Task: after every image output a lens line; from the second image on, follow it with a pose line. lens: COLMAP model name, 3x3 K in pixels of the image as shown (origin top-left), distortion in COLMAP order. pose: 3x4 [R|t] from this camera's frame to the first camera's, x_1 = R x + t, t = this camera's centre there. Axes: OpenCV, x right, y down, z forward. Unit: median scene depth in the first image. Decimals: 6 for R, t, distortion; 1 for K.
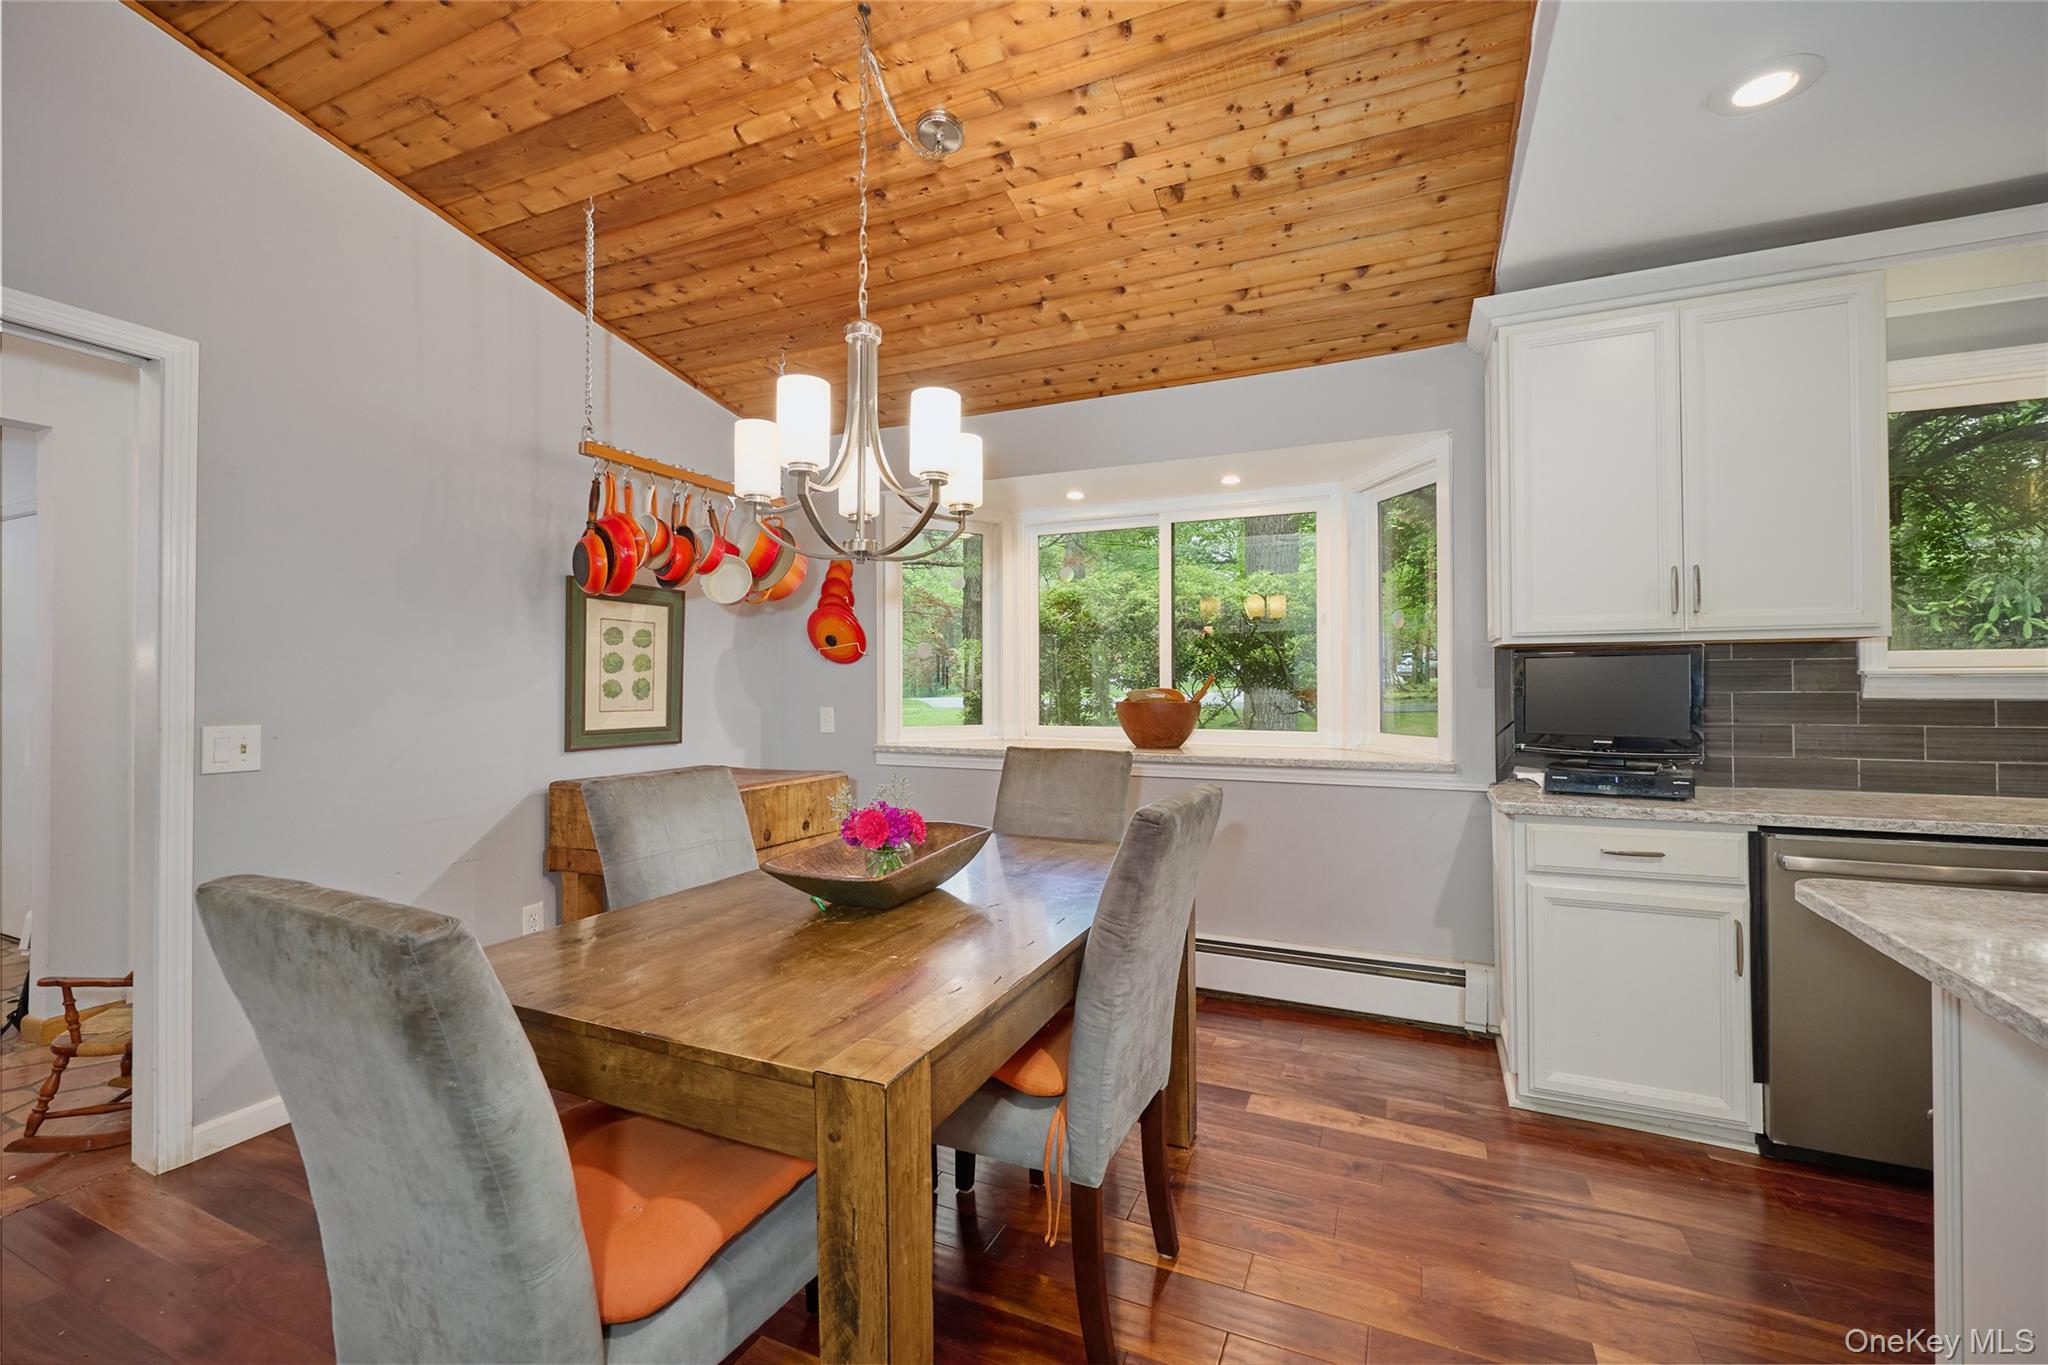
lens RADIAL K [[868.5, 0, 1023.1], [0, 868.5, 674.7], [0, 0, 1]] dist [-0.003160, -0.000211]
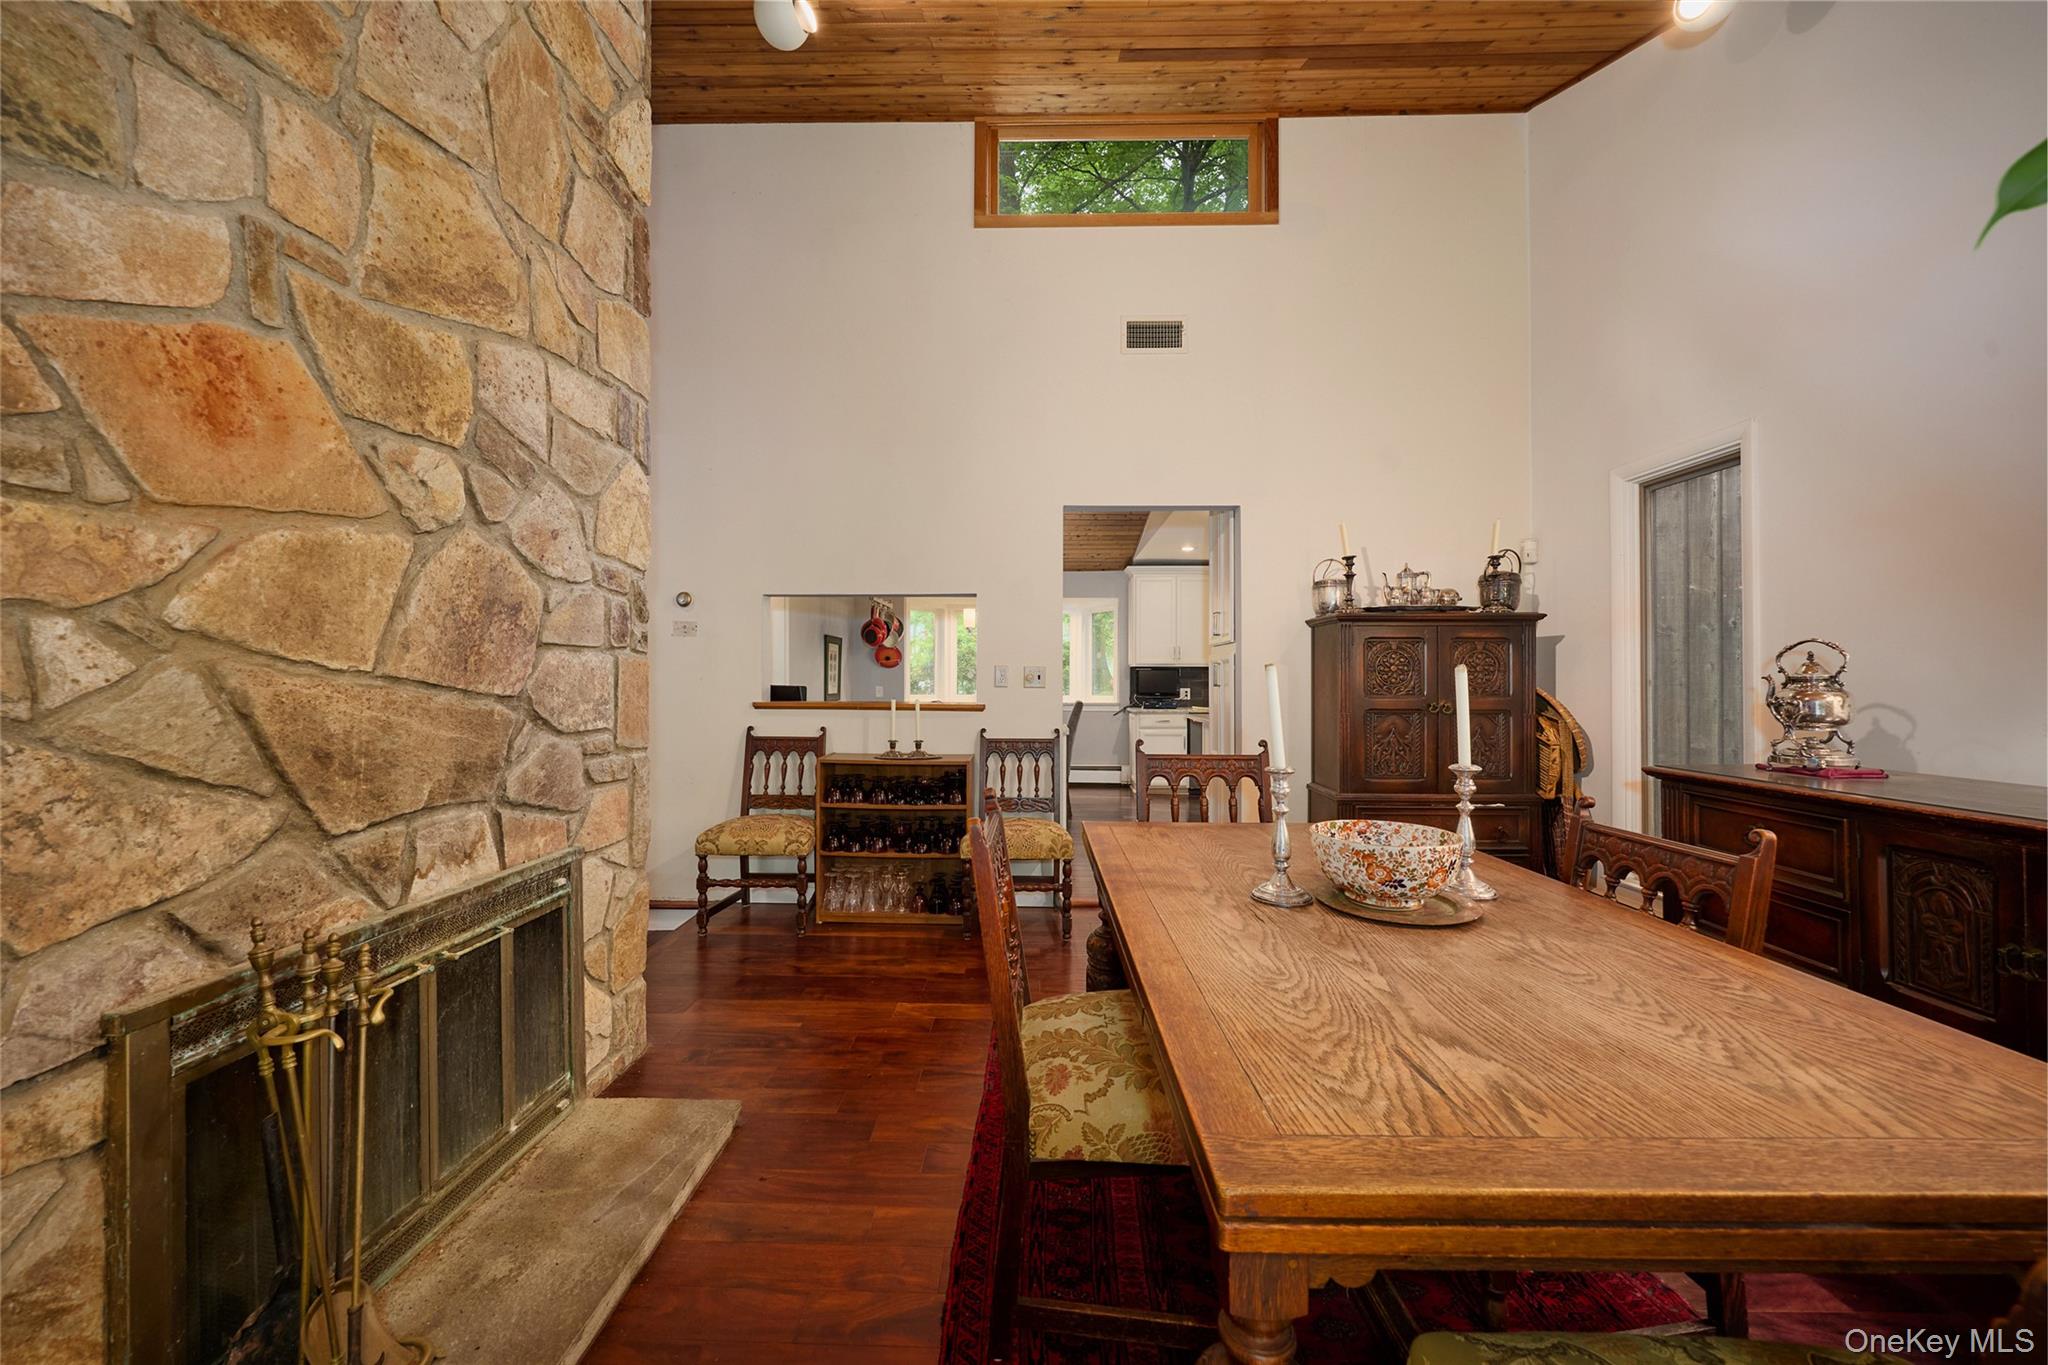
lens RADIAL K [[818.7, 0, 1023.4], [0, 818.7, 676.7], [0, 0, 1]] dist [-0.004549, -0.000230]
pose [[0.915162, 0.005973, 0.403043, -1.120774], [-0.014118, 0.999752, 0.017241, -0.047795], [-0.402840, -0.021468, 0.915019, -1.749303]]
